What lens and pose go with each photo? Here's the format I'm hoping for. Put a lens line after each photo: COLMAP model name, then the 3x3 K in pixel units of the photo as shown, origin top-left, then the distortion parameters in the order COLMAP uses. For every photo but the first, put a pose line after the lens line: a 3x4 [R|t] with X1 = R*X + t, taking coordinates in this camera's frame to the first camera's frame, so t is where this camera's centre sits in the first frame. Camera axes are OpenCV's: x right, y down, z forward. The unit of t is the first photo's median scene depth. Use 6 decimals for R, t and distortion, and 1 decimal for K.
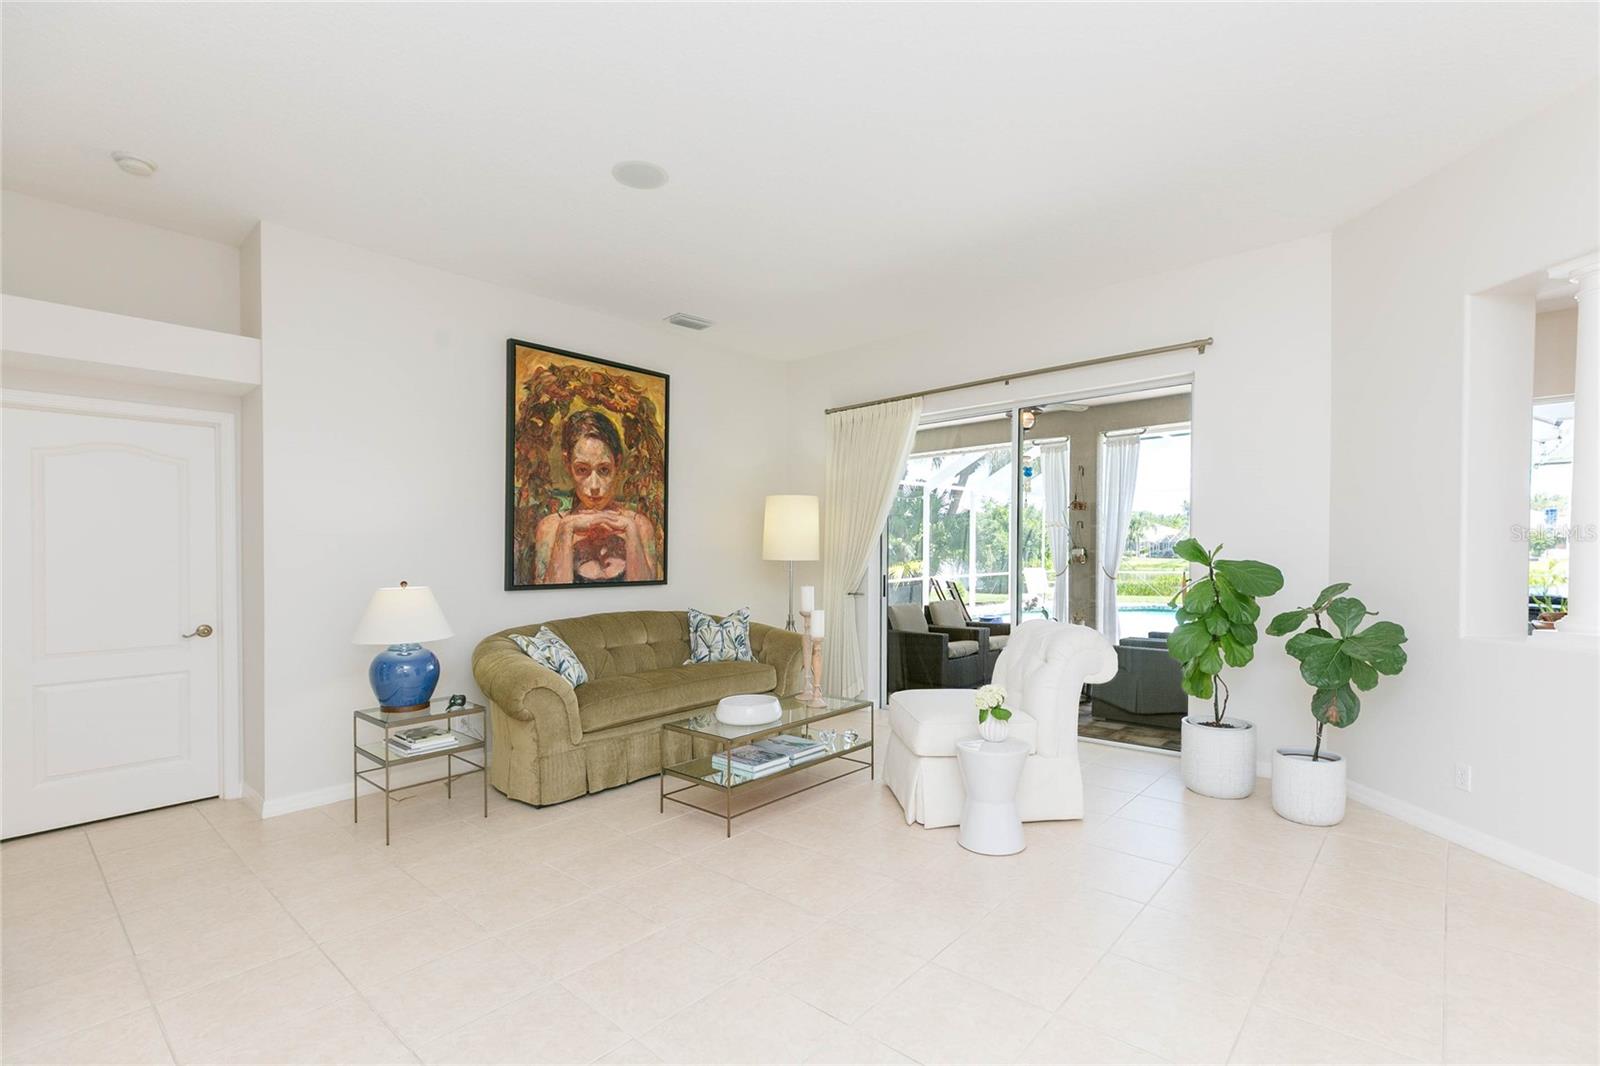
lens RADIAL K [[731.0, 0, 813.1], [0, 731.0, 591.6], [0, 0, 1]] dist [0.012251, -0.001161]
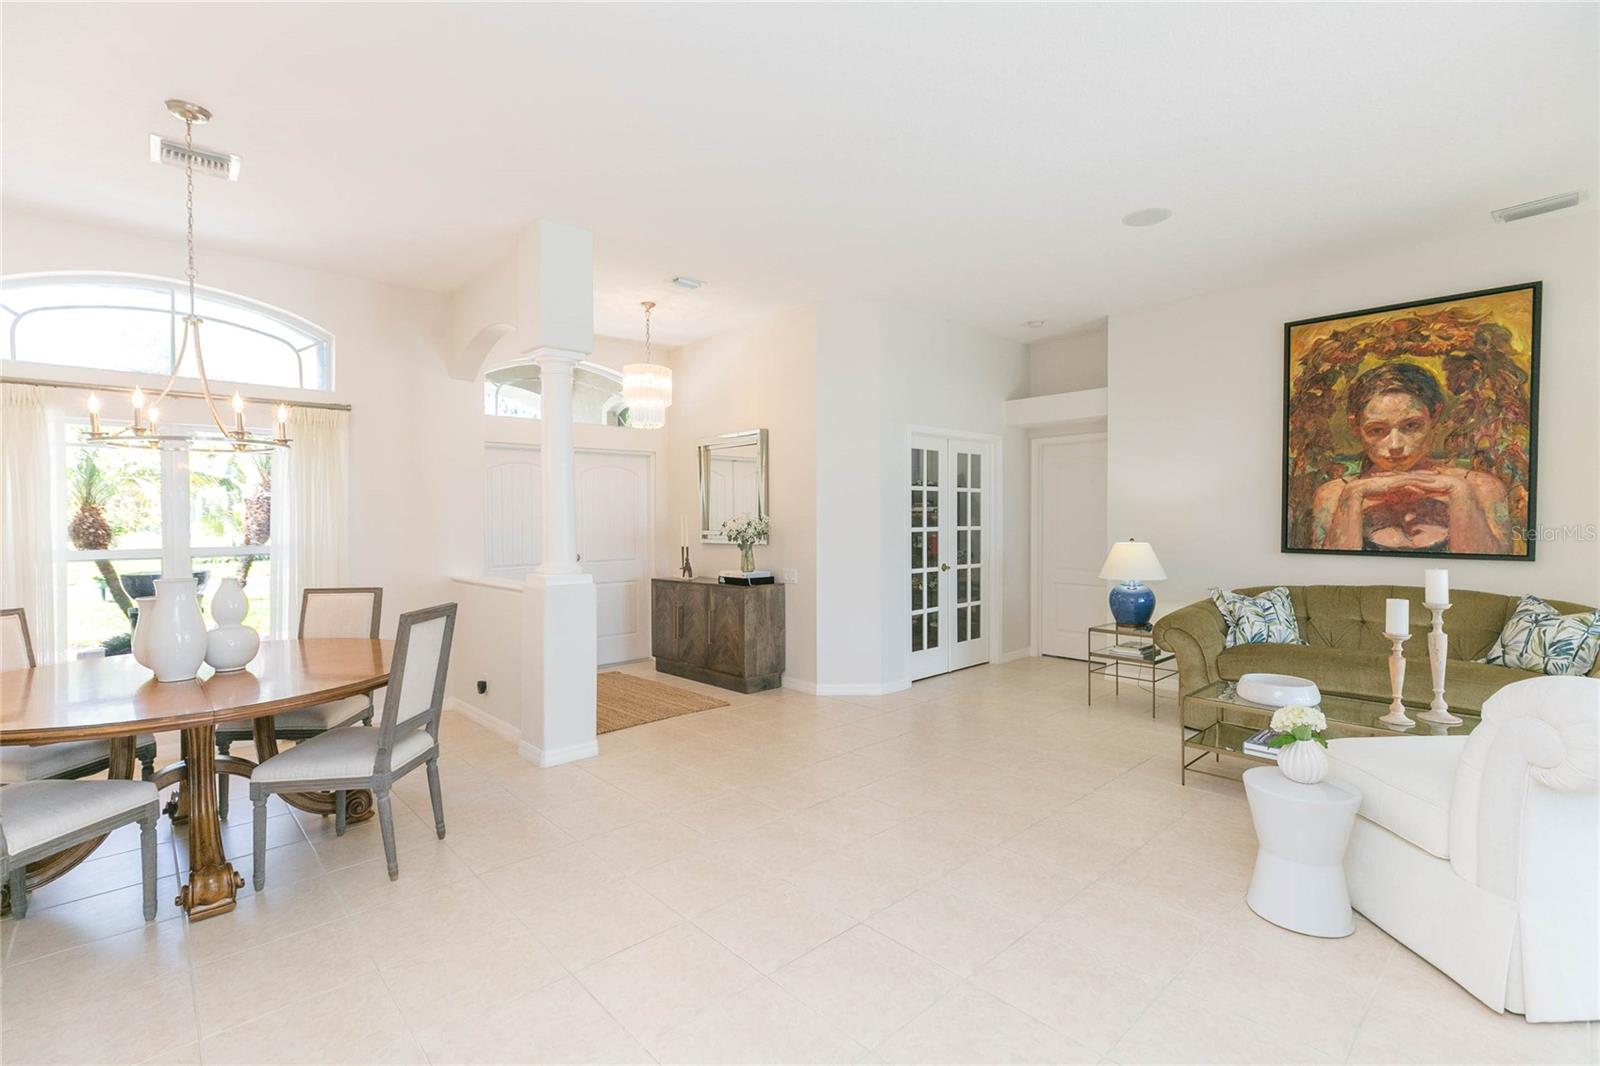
lens RADIAL K [[731.0, 0, 795.6], [0, 731.0, 553.6], [0, 0, 1]] dist [0.012251, -0.001161]
pose [[-0.105924, 0.060687, -0.992521, 0.710443], [-0.046943, 0.996718, 0.065953, -0.036329], [0.993266, 0.053578, -0.102728, 0.369255]]
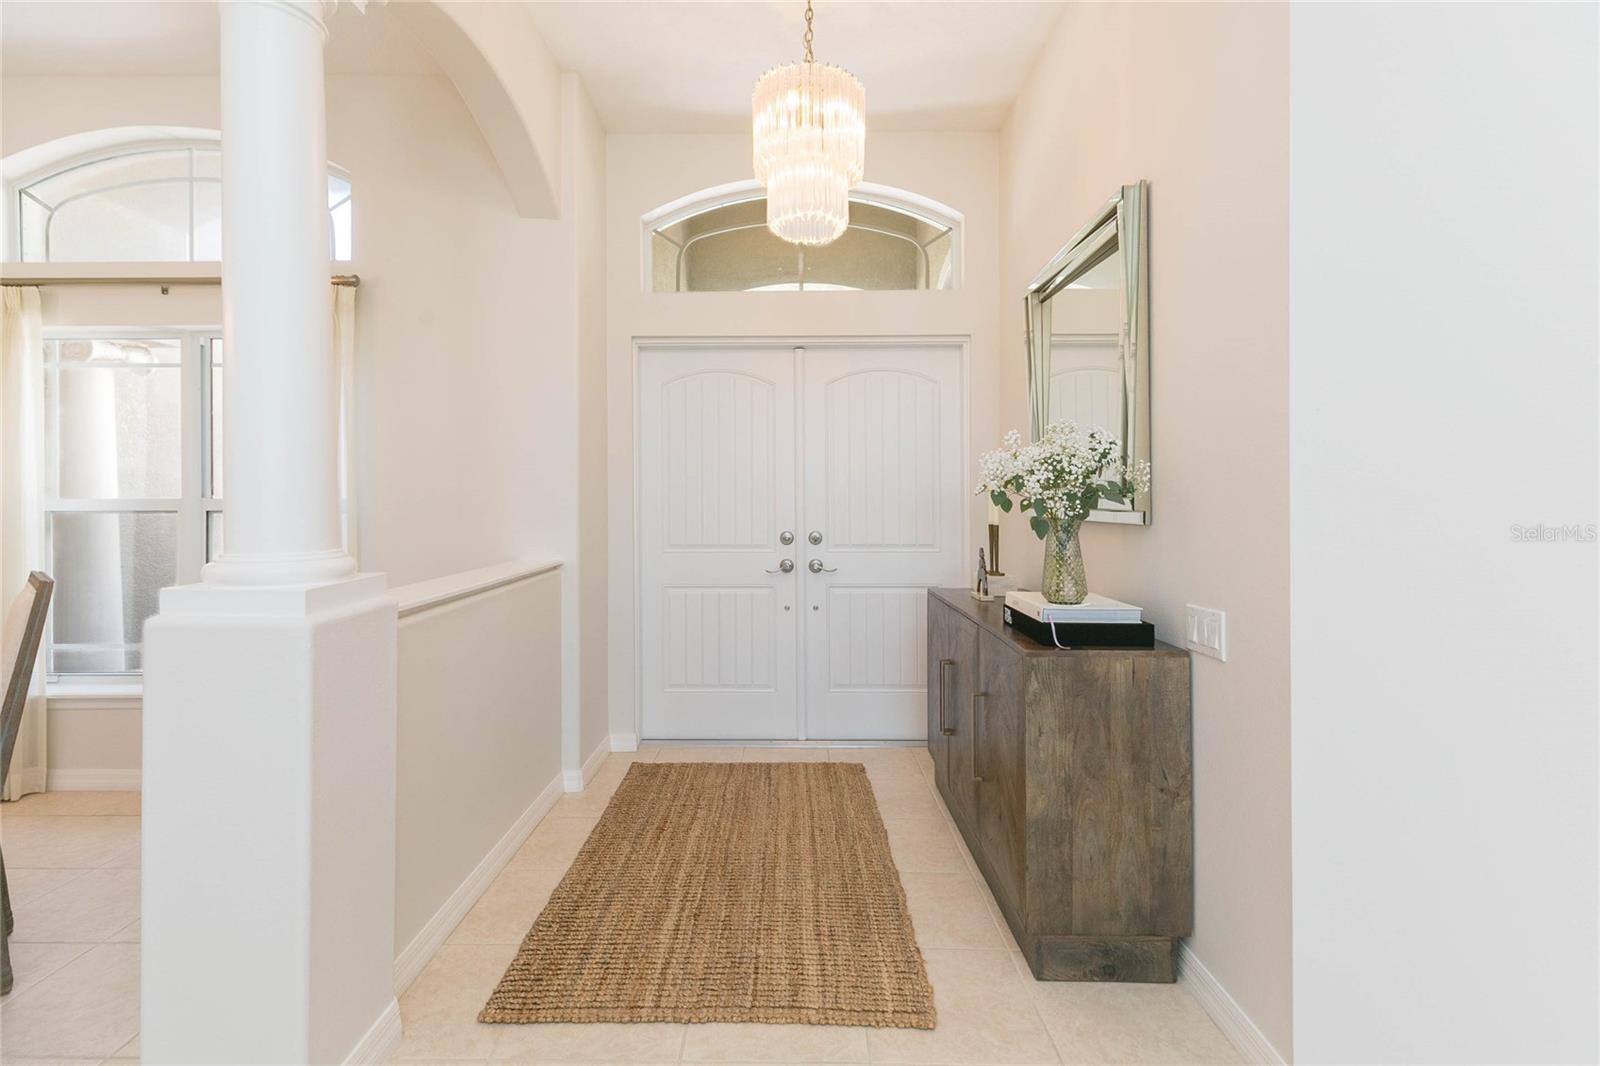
lens RADIAL K [[731.0, 0, 806.0], [0, 731.0, 509.1], [0, 0, 1]] dist [0.012251, -0.001161]
pose [[-0.755500, 0.018411, -0.654889, -0.094603], [-0.027620, 0.997821, 0.059915, 0.004120], [0.654566, 0.063354, -0.753346, 0.377682]]
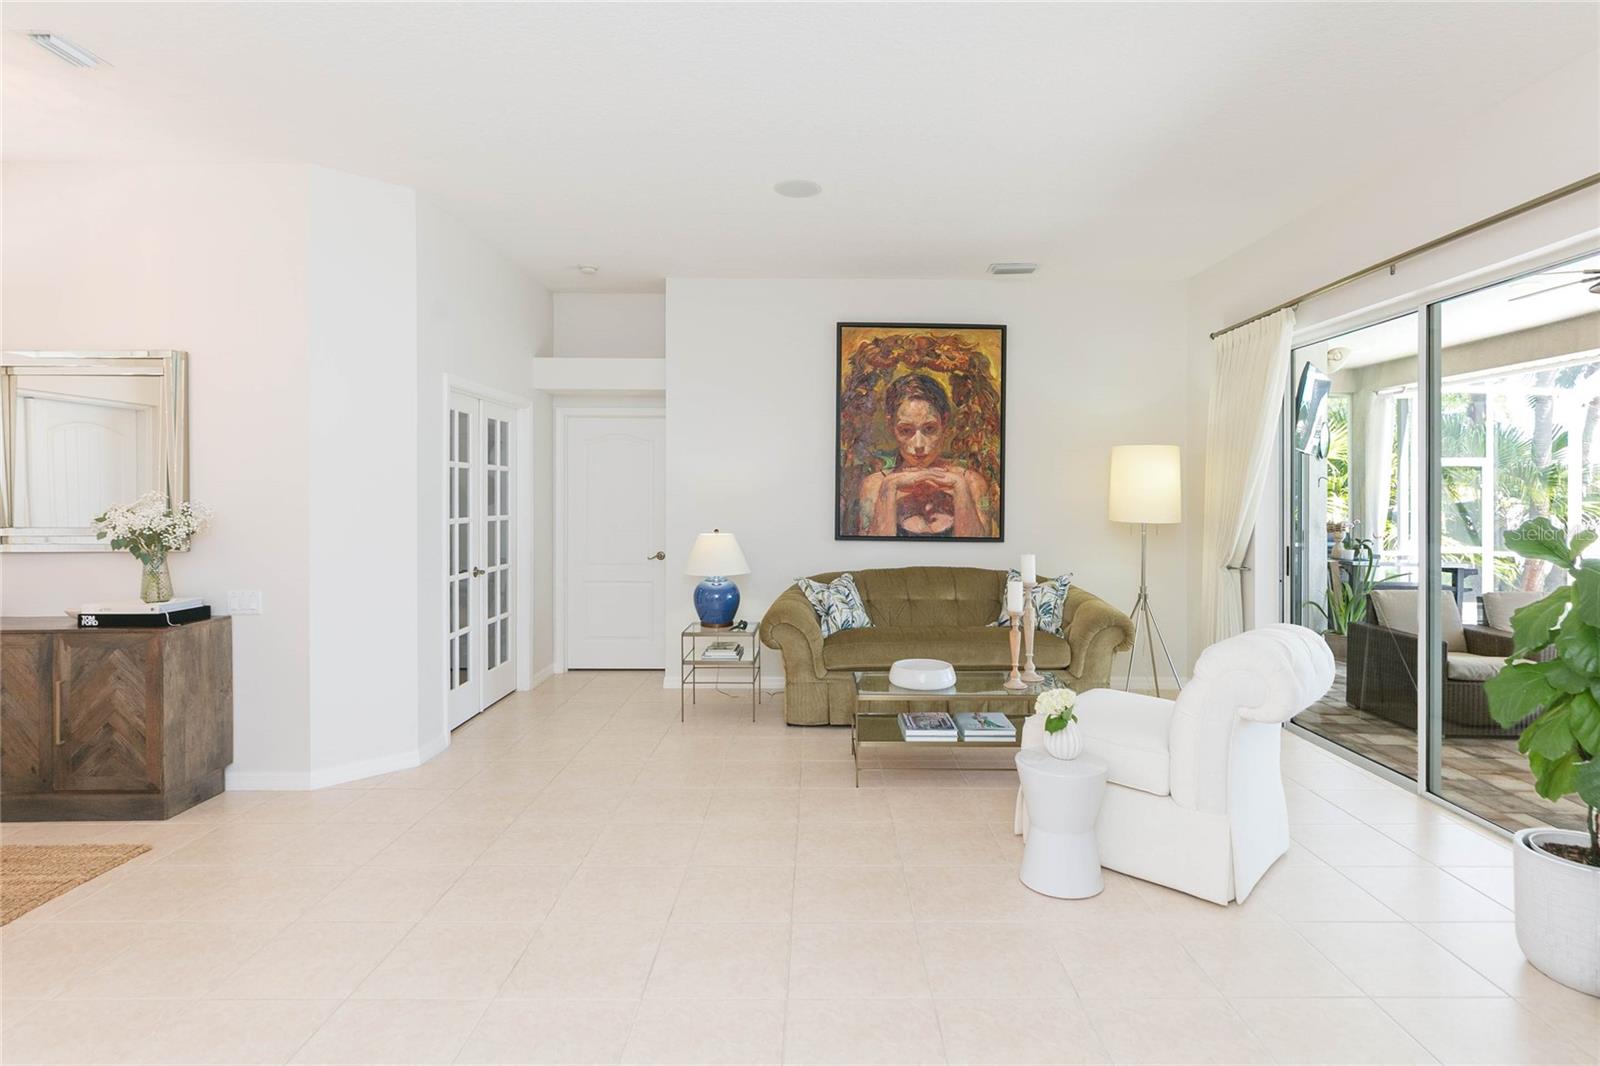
lens RADIAL K [[834.6, 0, 827.7], [0, 834.6, 523.1], [0, 0, 1]] dist [0.012714, -0.001635]
pose [[0.665860, 0.039155, -0.745048, 0.520301], [-0.051908, 0.998633, 0.006091, -0.033532], [0.744269, 0.034618, 0.666983, 0.111196]]
